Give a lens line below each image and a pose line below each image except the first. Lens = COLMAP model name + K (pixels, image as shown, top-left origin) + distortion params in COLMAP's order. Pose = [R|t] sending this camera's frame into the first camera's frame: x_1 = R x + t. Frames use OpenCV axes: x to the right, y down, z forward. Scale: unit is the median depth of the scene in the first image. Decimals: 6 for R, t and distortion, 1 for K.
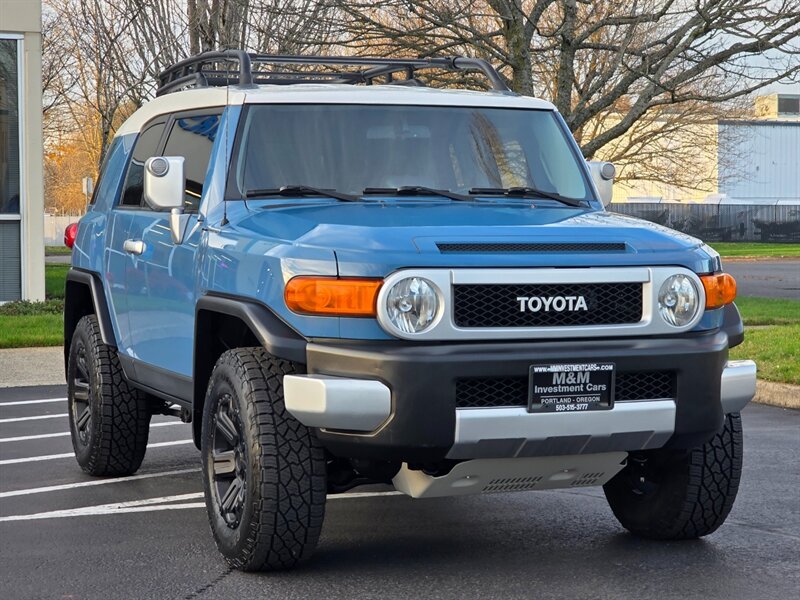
lens RADIAL K [[1889.2, 0, 403.2], [0, 1889.2, 256.6], [0, 0, 1]] dist [-0.879714, 11.552212]
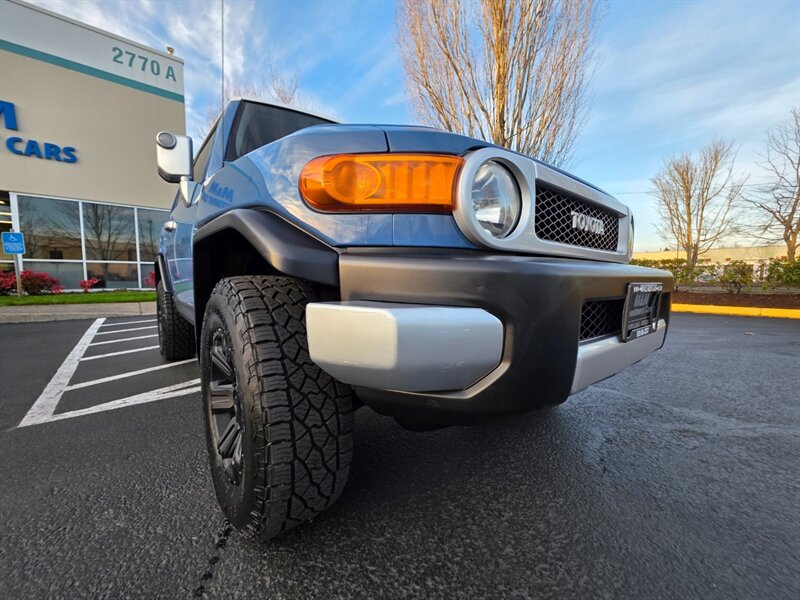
lens RADIAL K [[319.8, 0, 404.1], [0, 319.8, 298.9], [0, 0, 1]] dist [0.000285, -0.000392]
pose [[0.939411, -0.017560, 0.342343, -0.067946], [0.002361, 0.998995, 0.044762, 0.056271], [-0.342785, -0.041242, 0.938508, 0.876774]]
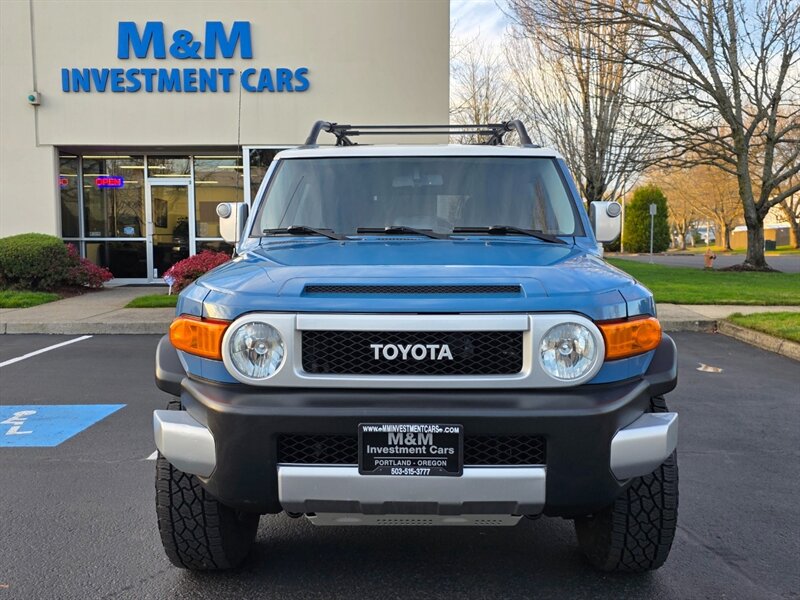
lens RADIAL K [[789.7, 0, 406.5], [0, 789.7, 290.4], [0, 0, 1]] dist [0.039213, -0.018614]
pose [[0.929000, 0.024964, -0.369236, 0.222867], [-0.006077, 0.998617, 0.052226, -0.026342], [0.370029, -0.046274, 0.927867, 0.634068]]
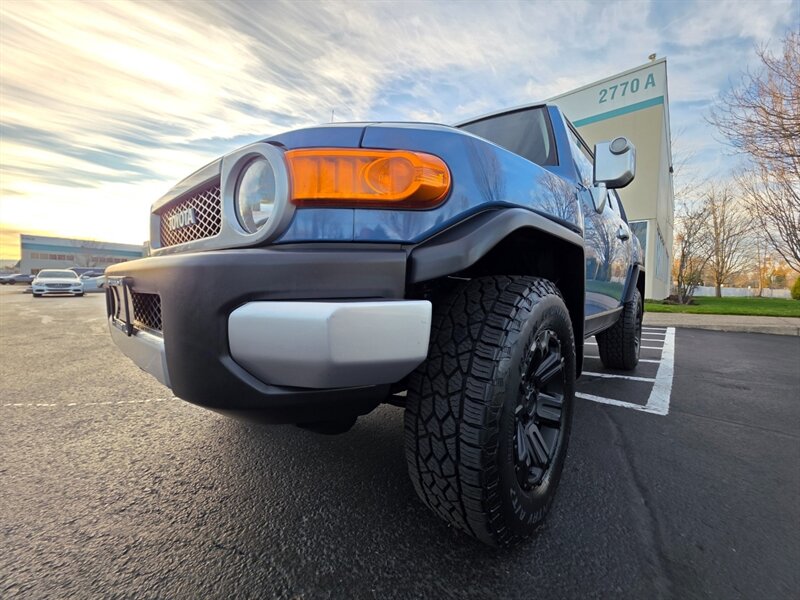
lens RADIAL K [[322.3, 0, 401.0], [0, 322.3, 298.6], [0, 0, 1]] dist [0.000496, 0.000302]
pose [[0.479056, 0.045501, -0.876604, 0.283906], [-0.035551, 0.998842, 0.032418, 0.056666], [0.877064, 0.015635, 0.480119, 1.022286]]
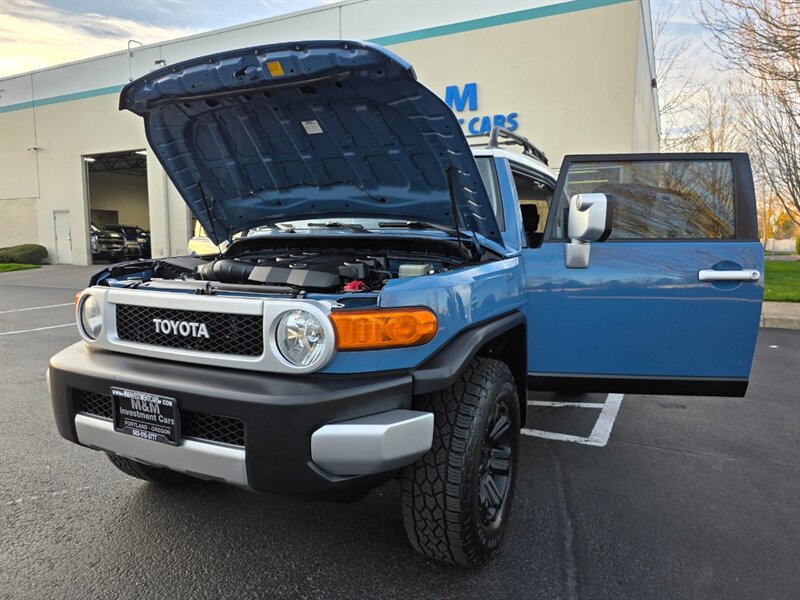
lens RADIAL K [[552.1, 0, 396.1], [0, 552.1, 299.3], [0, 0, 1]] dist [0.027152, -0.002290]
pose [[0.685212, 0.078413, -0.724110, 0.384229], [-0.017568, 0.995678, 0.091196, -0.021010], [0.728132, -0.049767, 0.683628, 0.878815]]
